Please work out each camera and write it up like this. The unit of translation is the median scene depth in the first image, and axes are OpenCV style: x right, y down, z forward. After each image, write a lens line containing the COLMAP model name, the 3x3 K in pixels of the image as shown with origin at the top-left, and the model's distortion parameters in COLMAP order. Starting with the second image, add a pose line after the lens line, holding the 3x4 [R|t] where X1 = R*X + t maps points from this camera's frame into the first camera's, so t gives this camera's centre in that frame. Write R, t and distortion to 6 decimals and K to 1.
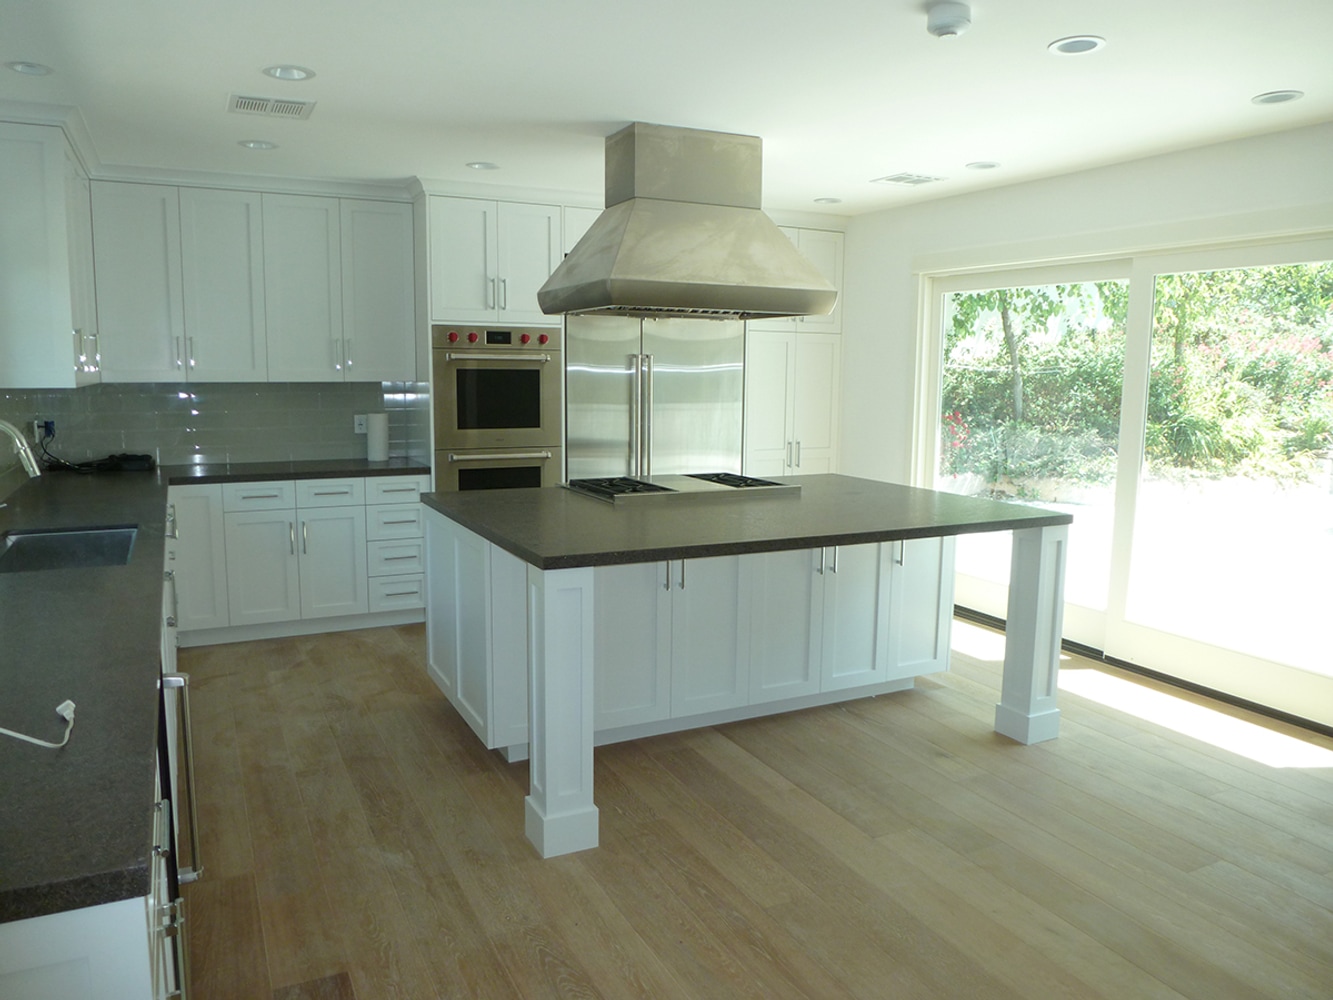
lens RADIAL K [[965.5, 0, 666.5], [0, 965.5, 500.0], [0, 0, 1]] dist [-0.048823, 0.009066]
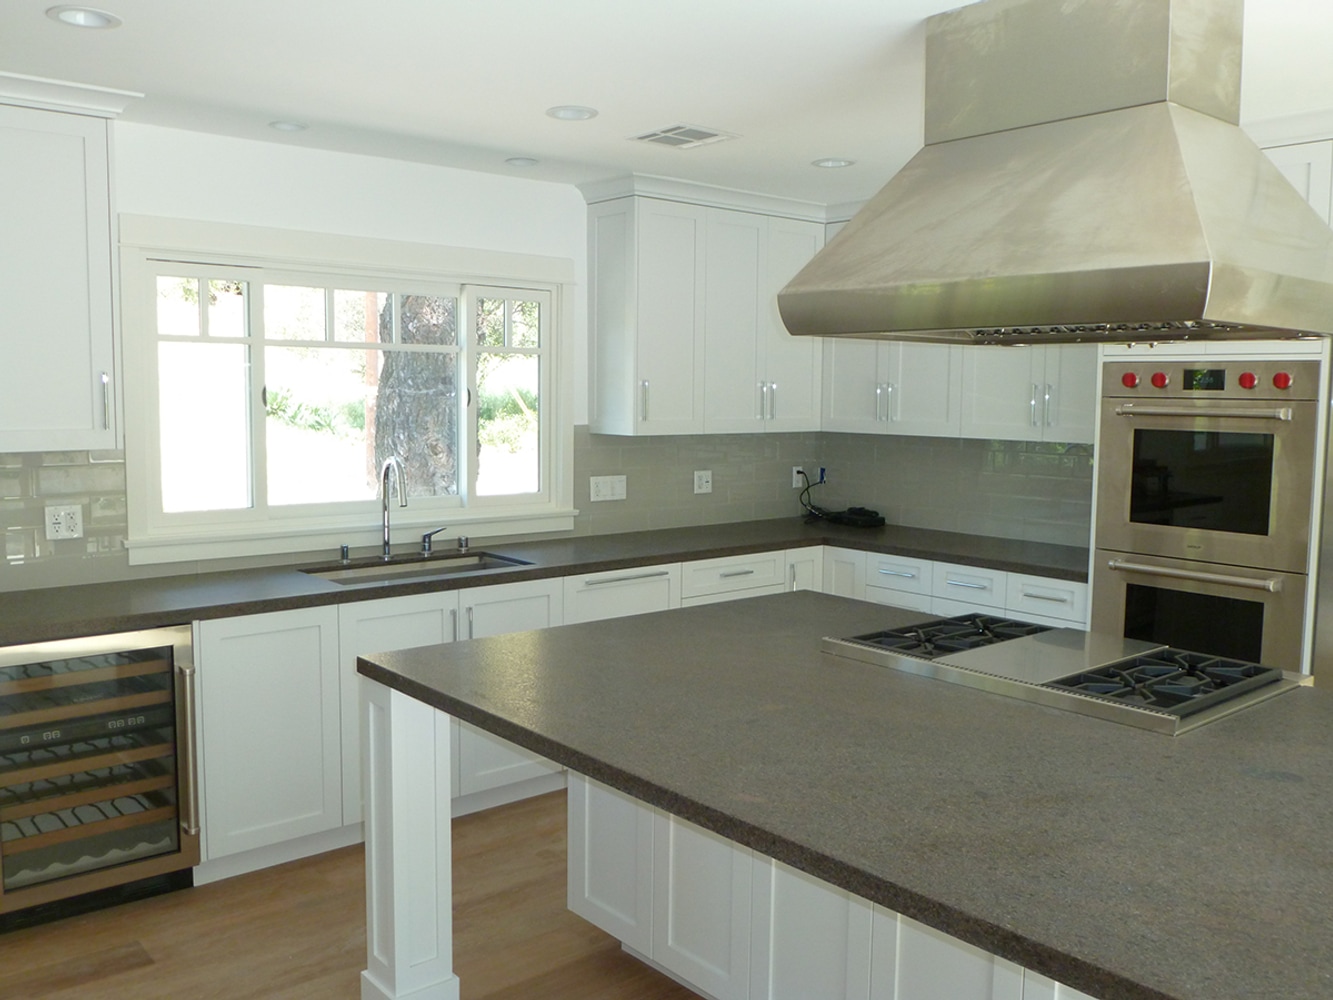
lens RADIAL K [[1142.8, 0, 666.5], [0, 1142.8, 500.0], [0, 0, 1]] dist [-0.017411, -0.008150]
pose [[0.236926, 0.085330, -0.967773, 0.504164], [-0.141439, 0.988552, 0.052536, -0.093843], [0.961177, 0.124433, 0.246282, 0.571096]]
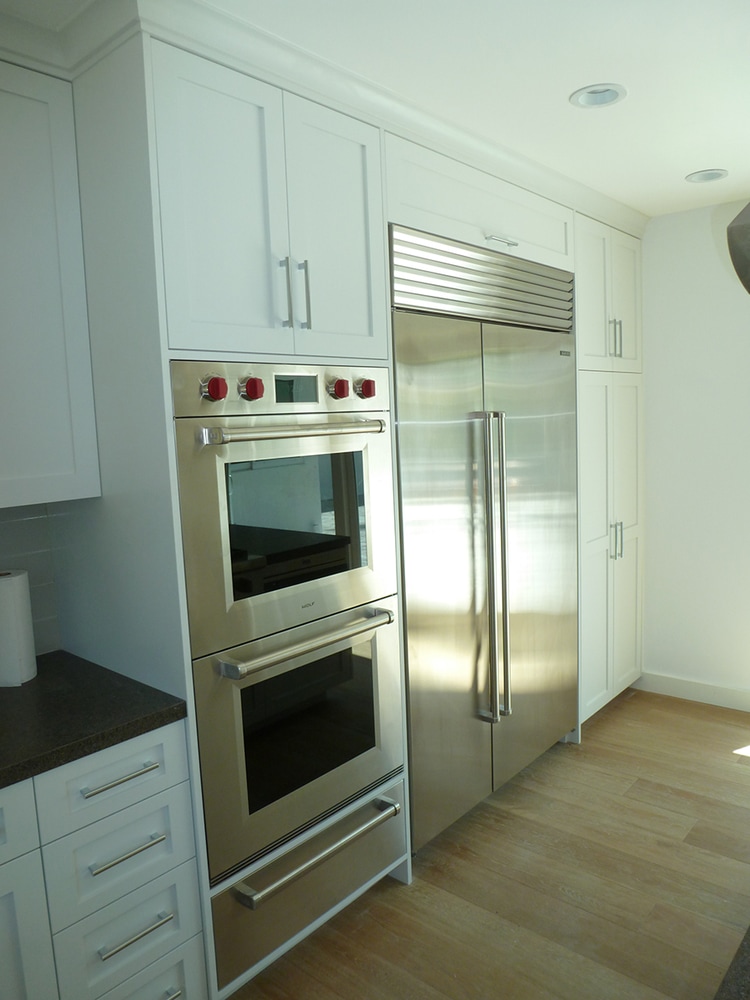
lens RADIAL K [[724.3, 0, 375.0], [0, 724.3, 500.0], [0, 0, 1]] dist [-0.048823, 0.009066]
pose [[0.926404, -0.090079, 0.365597, -0.306084], [0.099521, 0.995011, -0.007022, -0.123088], [-0.363141, 0.042889, 0.930747, 0.751568]]
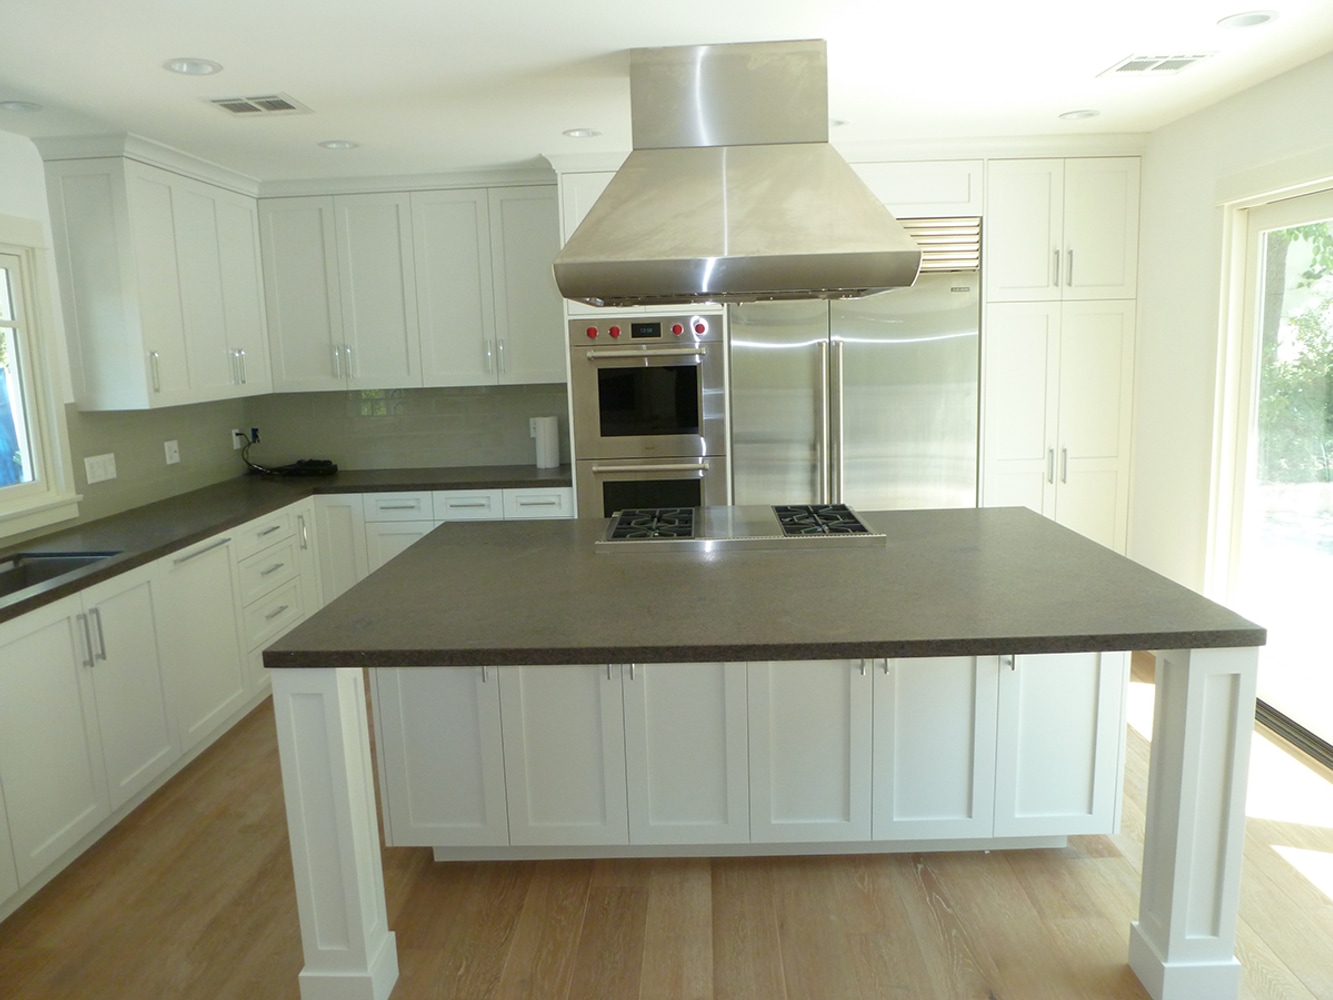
lens RADIAL K [[965.5, 0, 666.5], [0, 965.5, 500.0], [0, 0, 1]] dist [-0.048823, 0.009066]
pose [[0.877927, 0.038326, -0.477257, 0.293596], [-0.023473, 0.999038, 0.037048, -0.055367], [0.478218, -0.021323, 0.877982, 0.278658]]
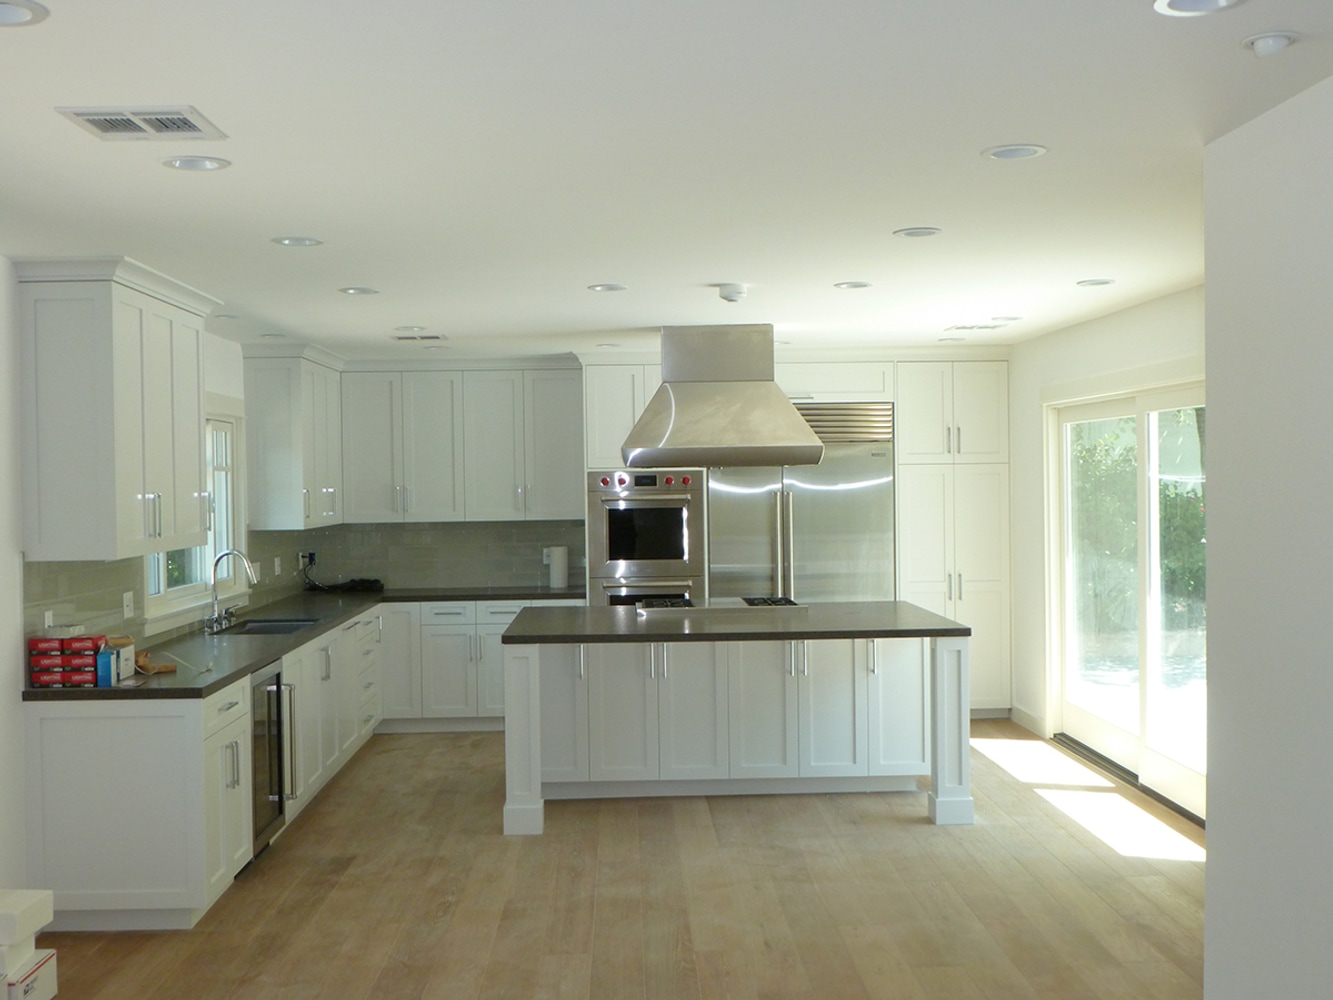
lens RADIAL K [[1472.4, 0, 666.5], [0, 1472.4, 500.0], [0, 0, 1]] dist [-0.014250, -0.004828]
pose [[0.906813, -0.017560, -0.421167, 0.663839], [-0.033522, 0.992964, -0.113576, 0.059810], [0.420197, 0.117111, 0.899844, -0.642104]]
